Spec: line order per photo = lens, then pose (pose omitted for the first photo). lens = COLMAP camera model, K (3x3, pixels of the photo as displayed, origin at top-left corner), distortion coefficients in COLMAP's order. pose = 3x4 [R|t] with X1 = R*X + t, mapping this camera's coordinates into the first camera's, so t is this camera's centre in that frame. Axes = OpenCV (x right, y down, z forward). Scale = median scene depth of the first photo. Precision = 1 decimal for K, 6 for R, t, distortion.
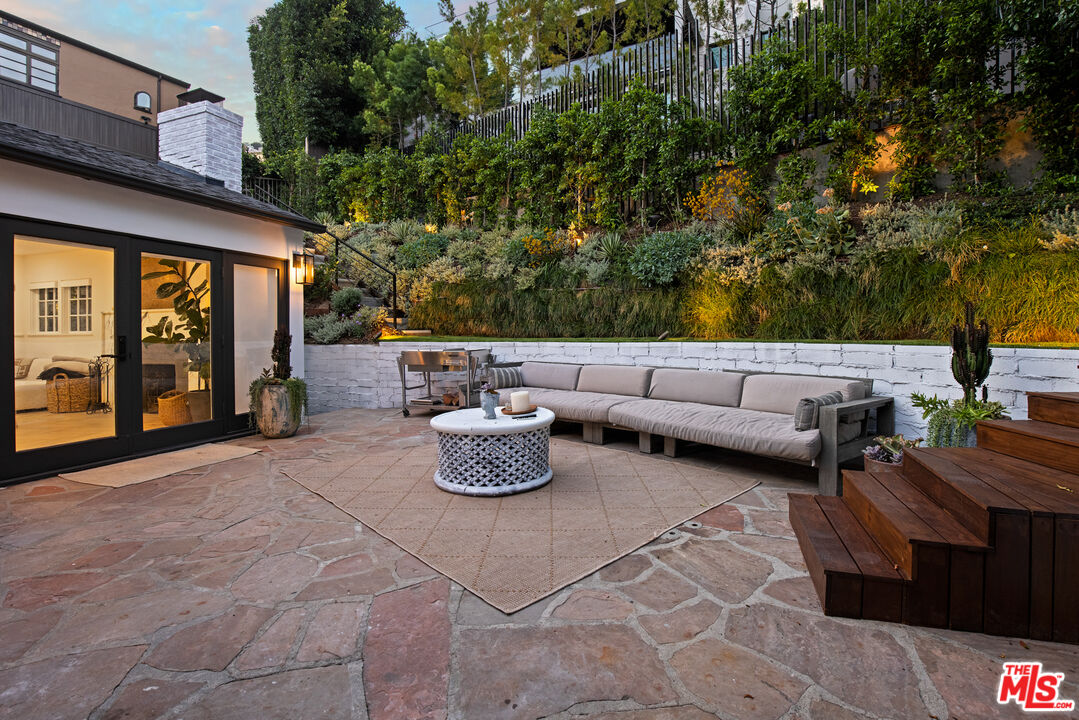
lens RADIAL K [[512.5, 0, 554.9], [0, 512.5, 341.5], [0, 0, 1]] dist [-0.039715, 0.009602]
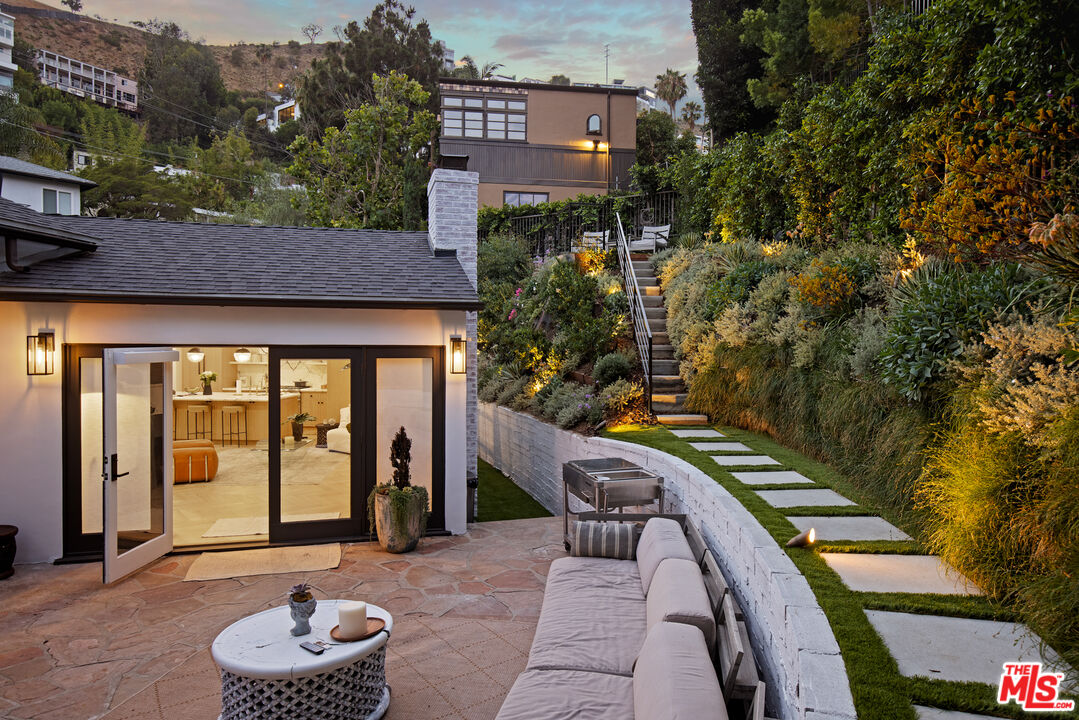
lens RADIAL K [[689.8, 0, 558.3], [0, 689.8, 346.7], [0, 0, 1]] dist [-0.001753, 0.000367]
pose [[0.583545, 0.020400, -0.811824, 0.405709], [-0.021689, 0.999719, 0.009531, -0.126766], [0.811791, 0.012046, 0.583824, 0.334312]]
